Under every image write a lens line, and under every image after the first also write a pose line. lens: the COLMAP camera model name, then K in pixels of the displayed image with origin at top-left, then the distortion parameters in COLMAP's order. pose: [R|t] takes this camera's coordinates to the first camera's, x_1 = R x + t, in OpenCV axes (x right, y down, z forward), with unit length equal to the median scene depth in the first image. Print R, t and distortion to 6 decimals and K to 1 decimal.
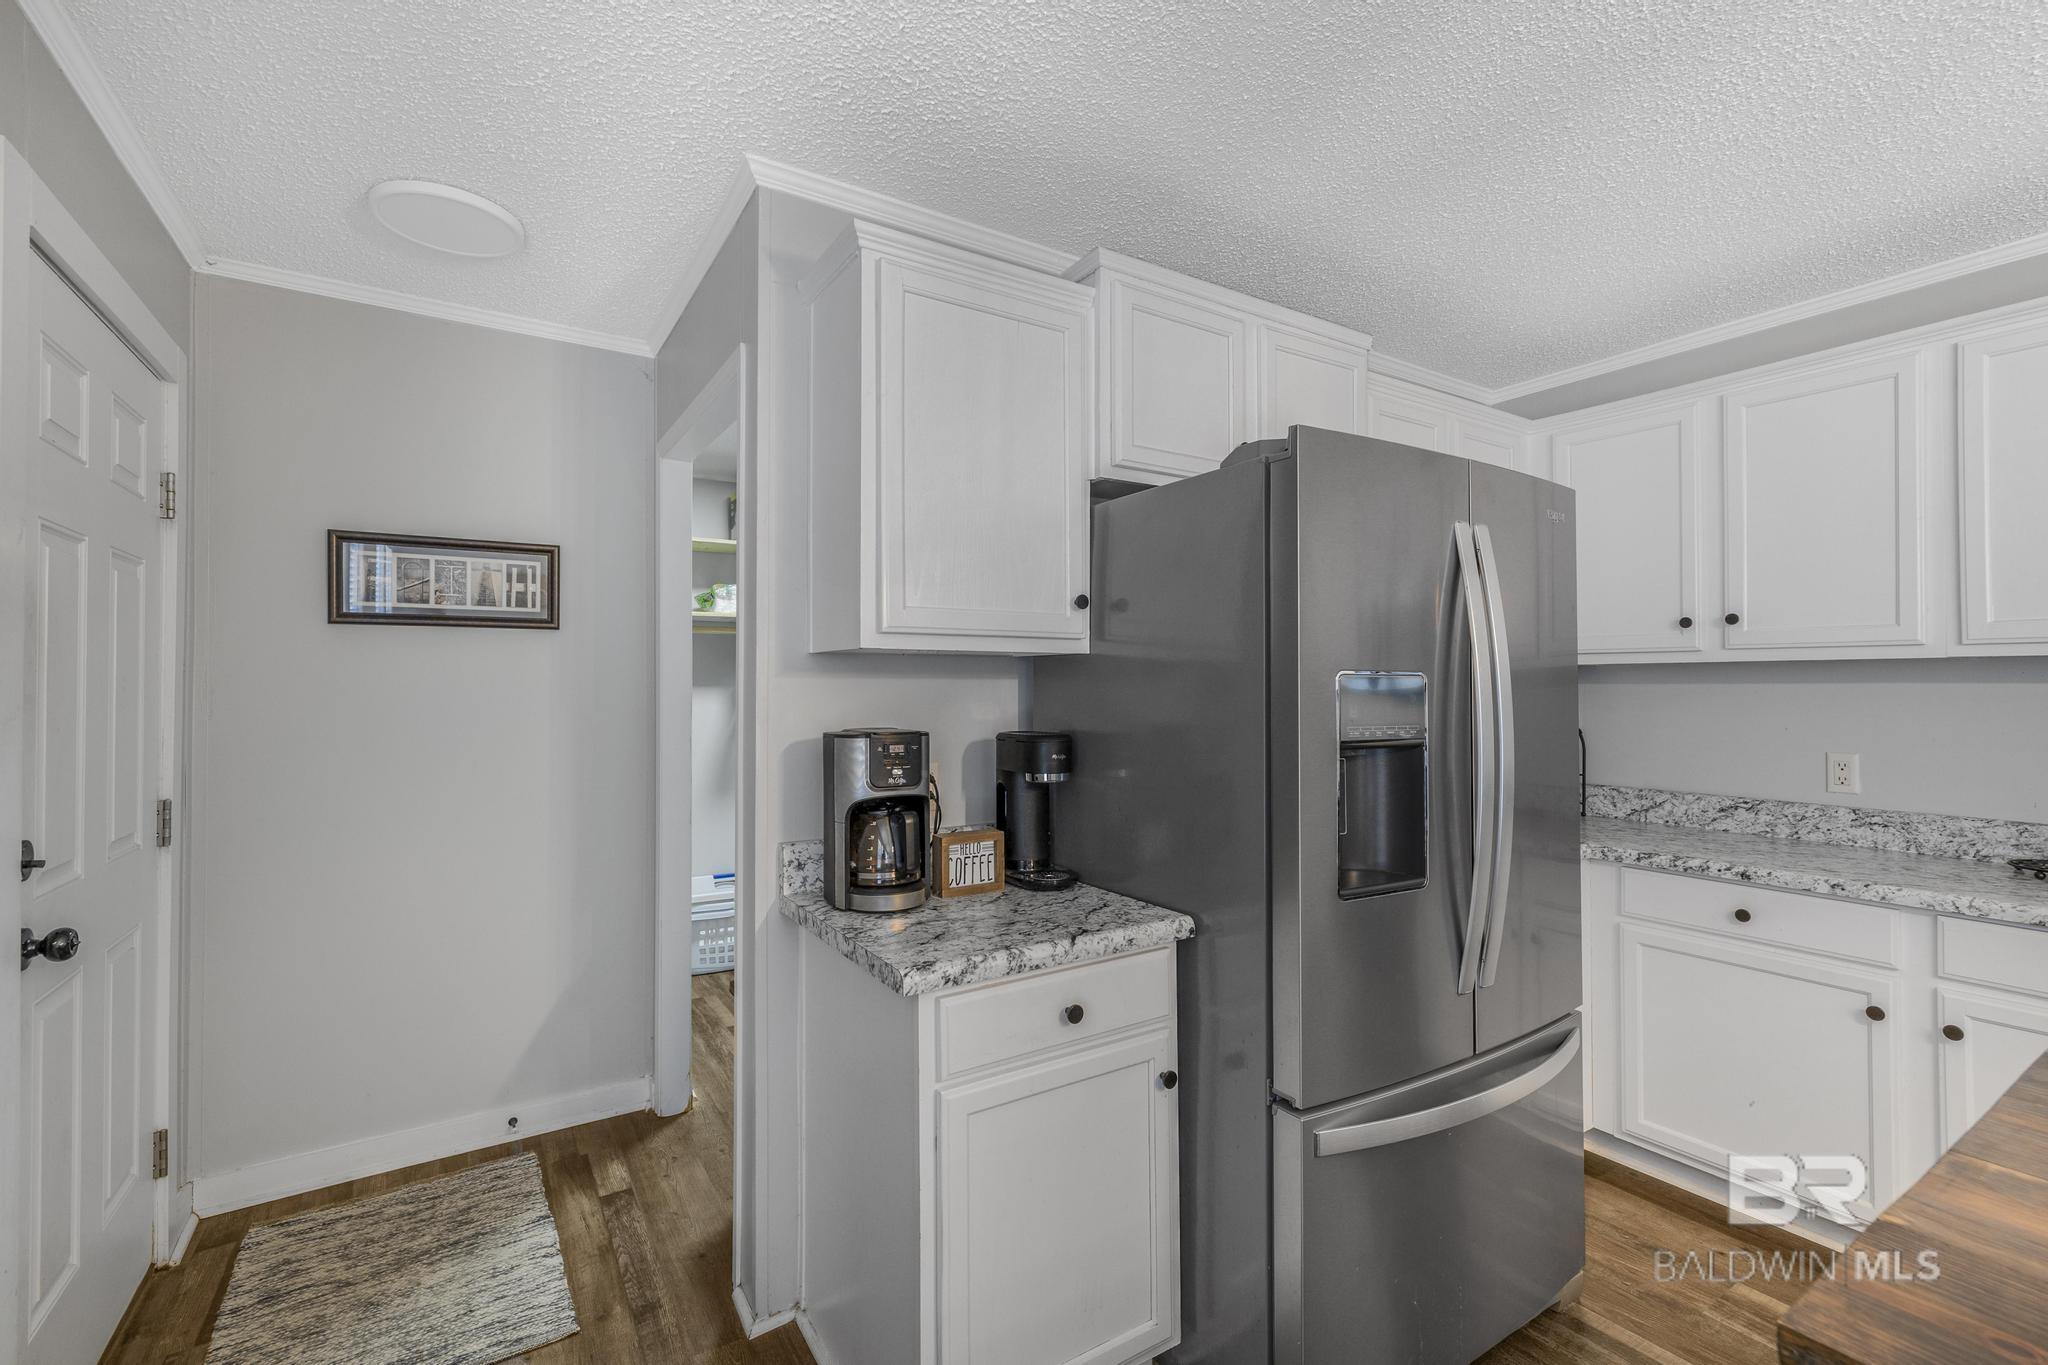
lens RADIAL K [[884.9, 0, 1022.3], [0, 884.9, 681.5], [0, 0, 1]] dist [0.001961, -0.000670]
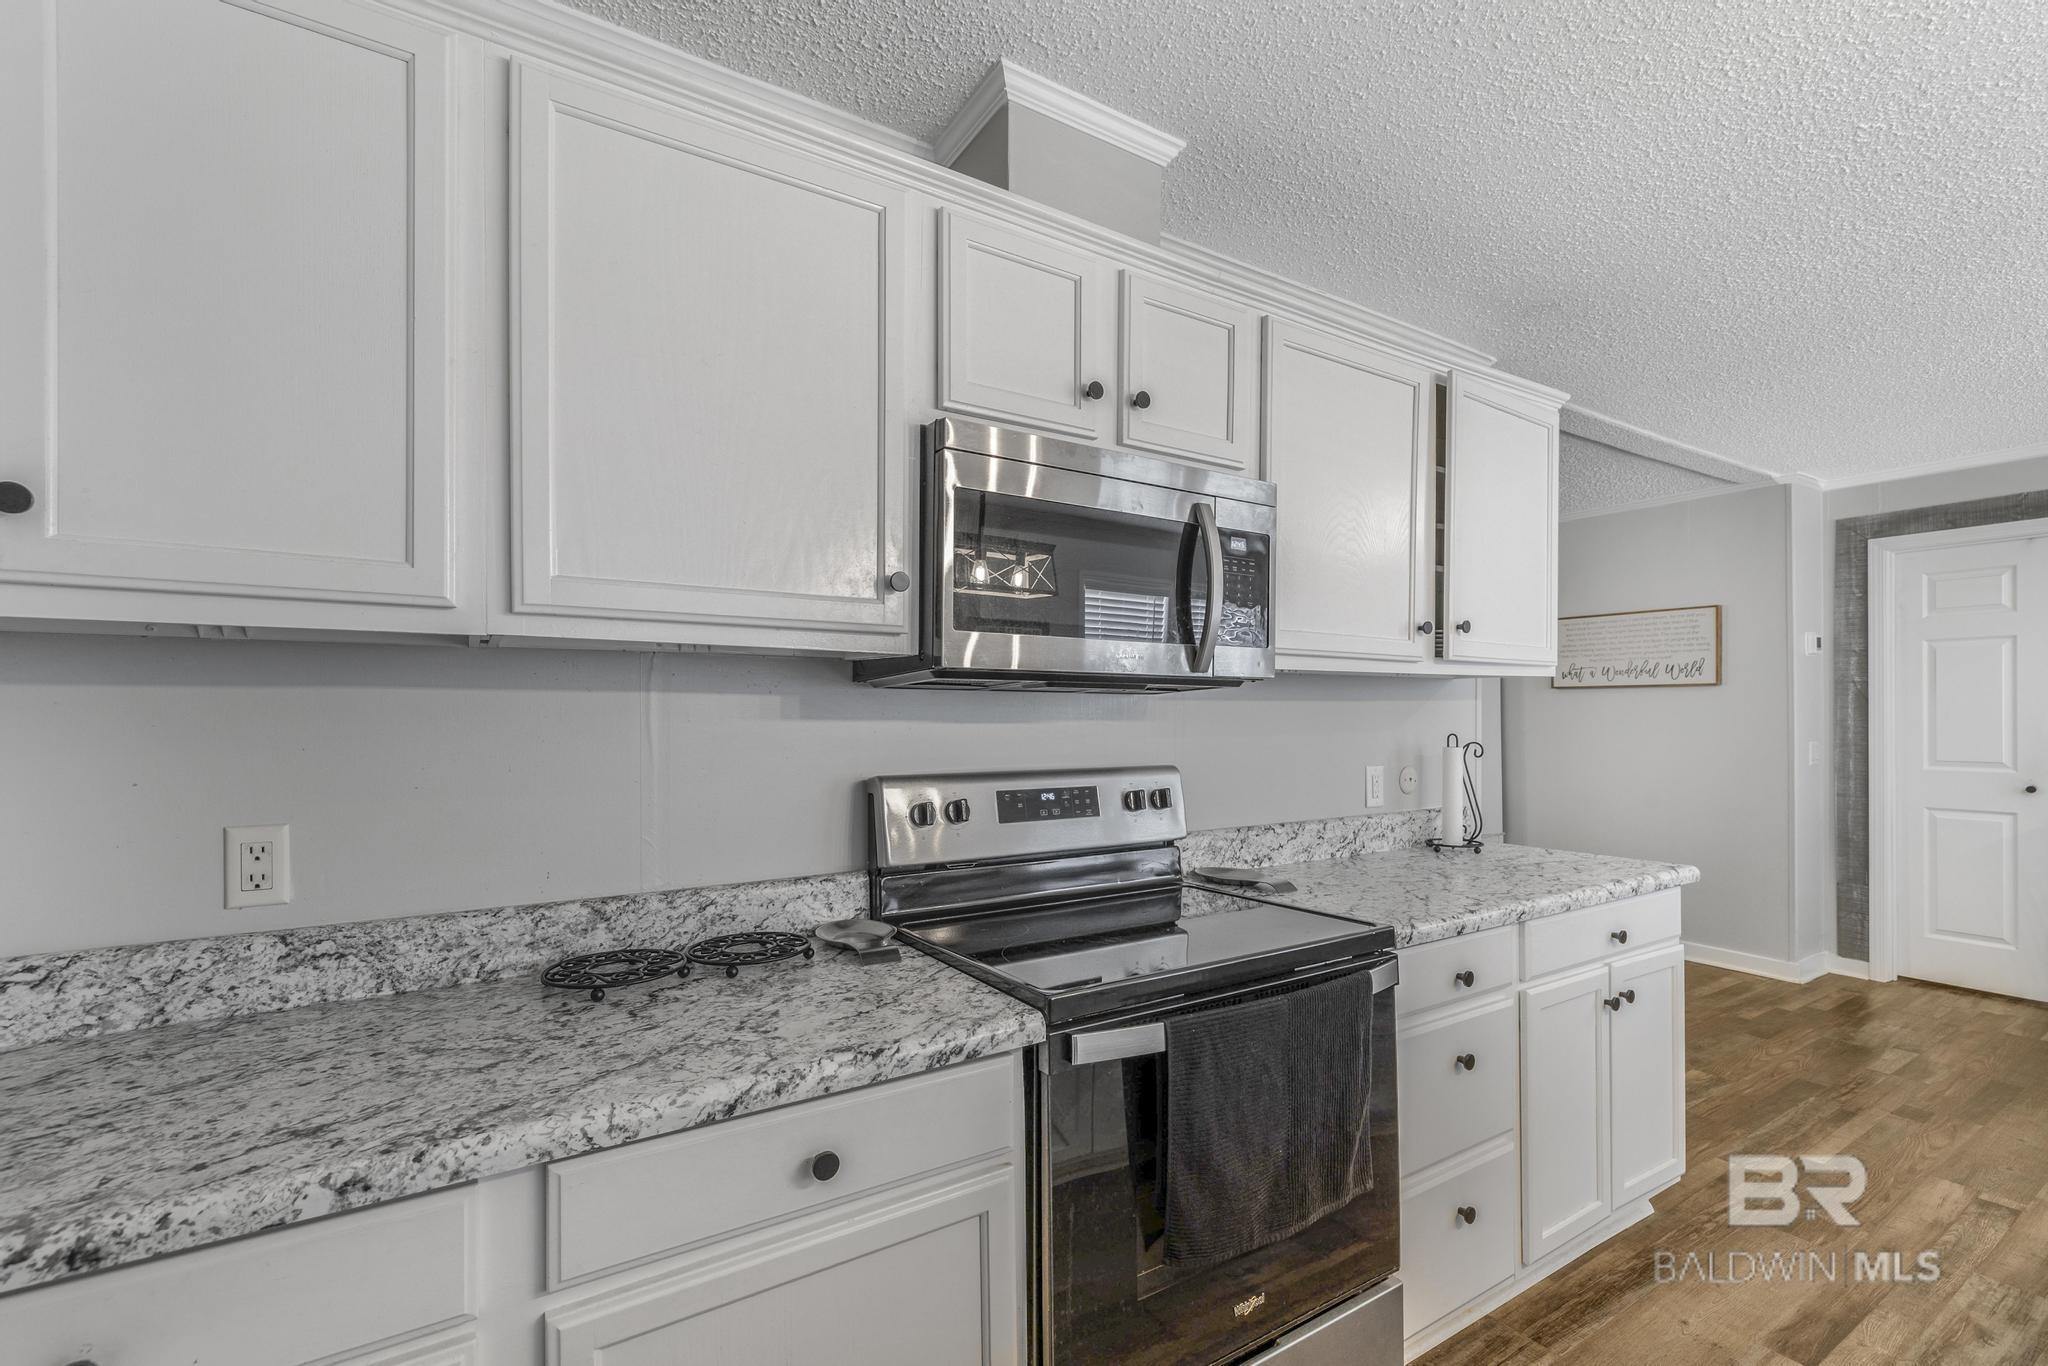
lens RADIAL K [[884.9, 0, 1028.4], [0, 884.9, 717.4], [0, 0, 1]] dist [0.001961, -0.000670]
pose [[-0.004598, 0.002186, 0.999987, 0.464507], [-0.004208, 0.999989, -0.002205, 0.020884], [-0.999981, -0.004218, -0.004589, 0.621943]]
